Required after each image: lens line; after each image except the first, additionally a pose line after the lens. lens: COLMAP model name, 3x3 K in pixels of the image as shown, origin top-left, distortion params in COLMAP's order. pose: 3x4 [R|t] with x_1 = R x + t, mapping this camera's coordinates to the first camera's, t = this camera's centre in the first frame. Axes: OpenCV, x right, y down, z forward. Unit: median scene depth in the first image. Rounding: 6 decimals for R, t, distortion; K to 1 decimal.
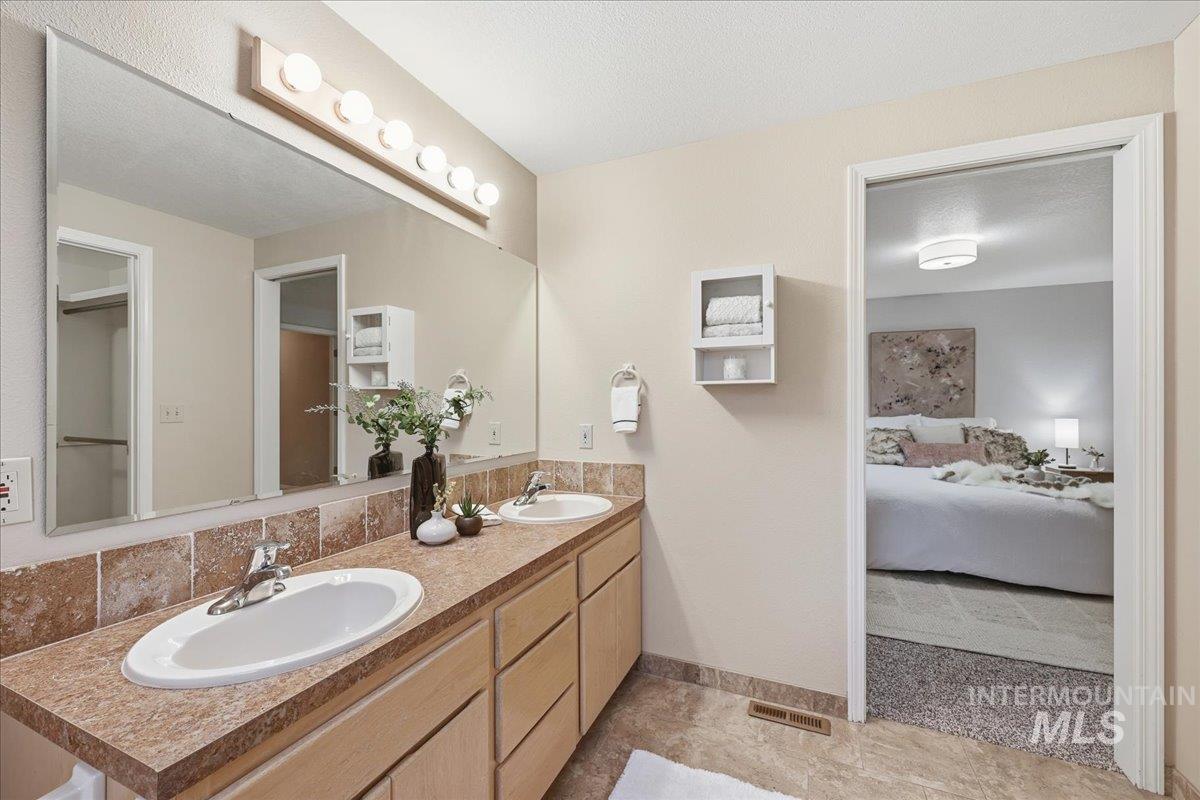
lens RADIAL K [[490.7, 0, 595.9], [0, 490.7, 402.0], [0, 0, 1]] dist [-0.000196, 0.000312]
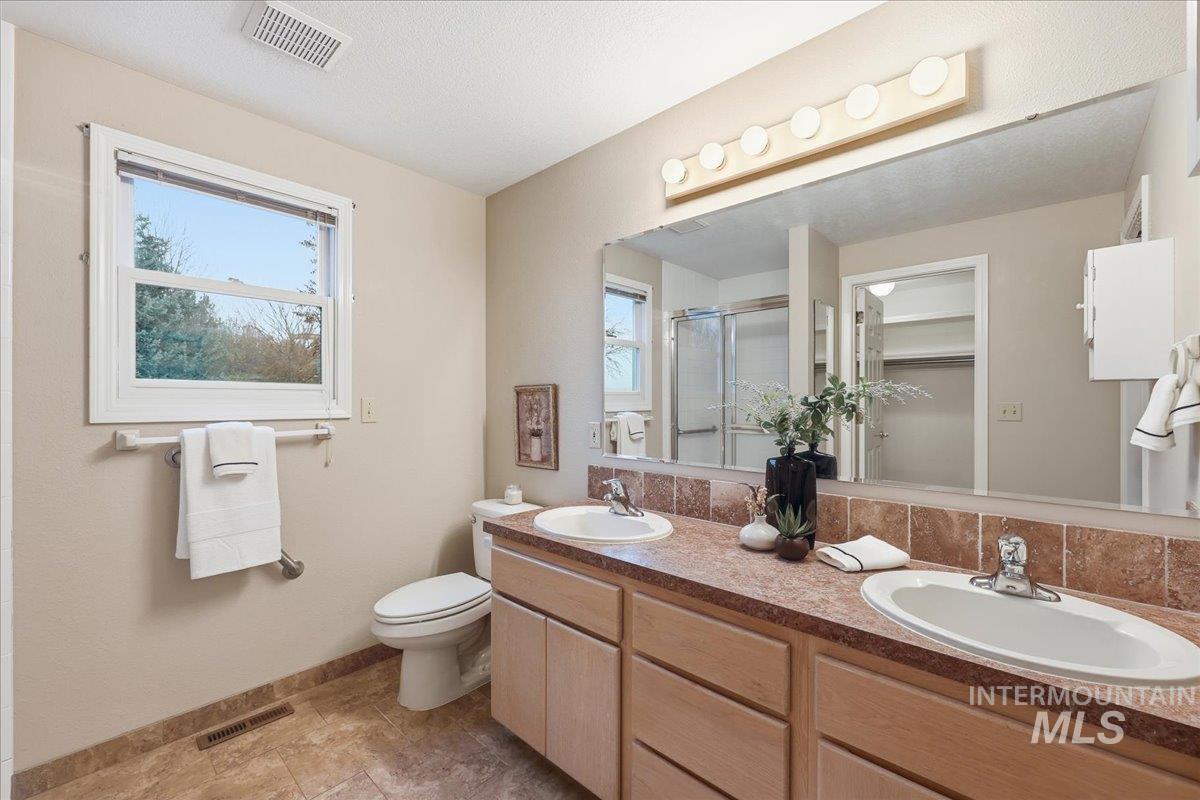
lens RADIAL K [[490.7, 0, 595.0], [0, 490.7, 399.8], [0, 0, 1]] dist [-0.000196, 0.000312]
pose [[-0.325558, -0.001028, -0.945522, 0.759783], [-0.001516, 0.999999, -0.000565, 0.000894], [0.945521, 0.001250, -0.325559, 1.136031]]
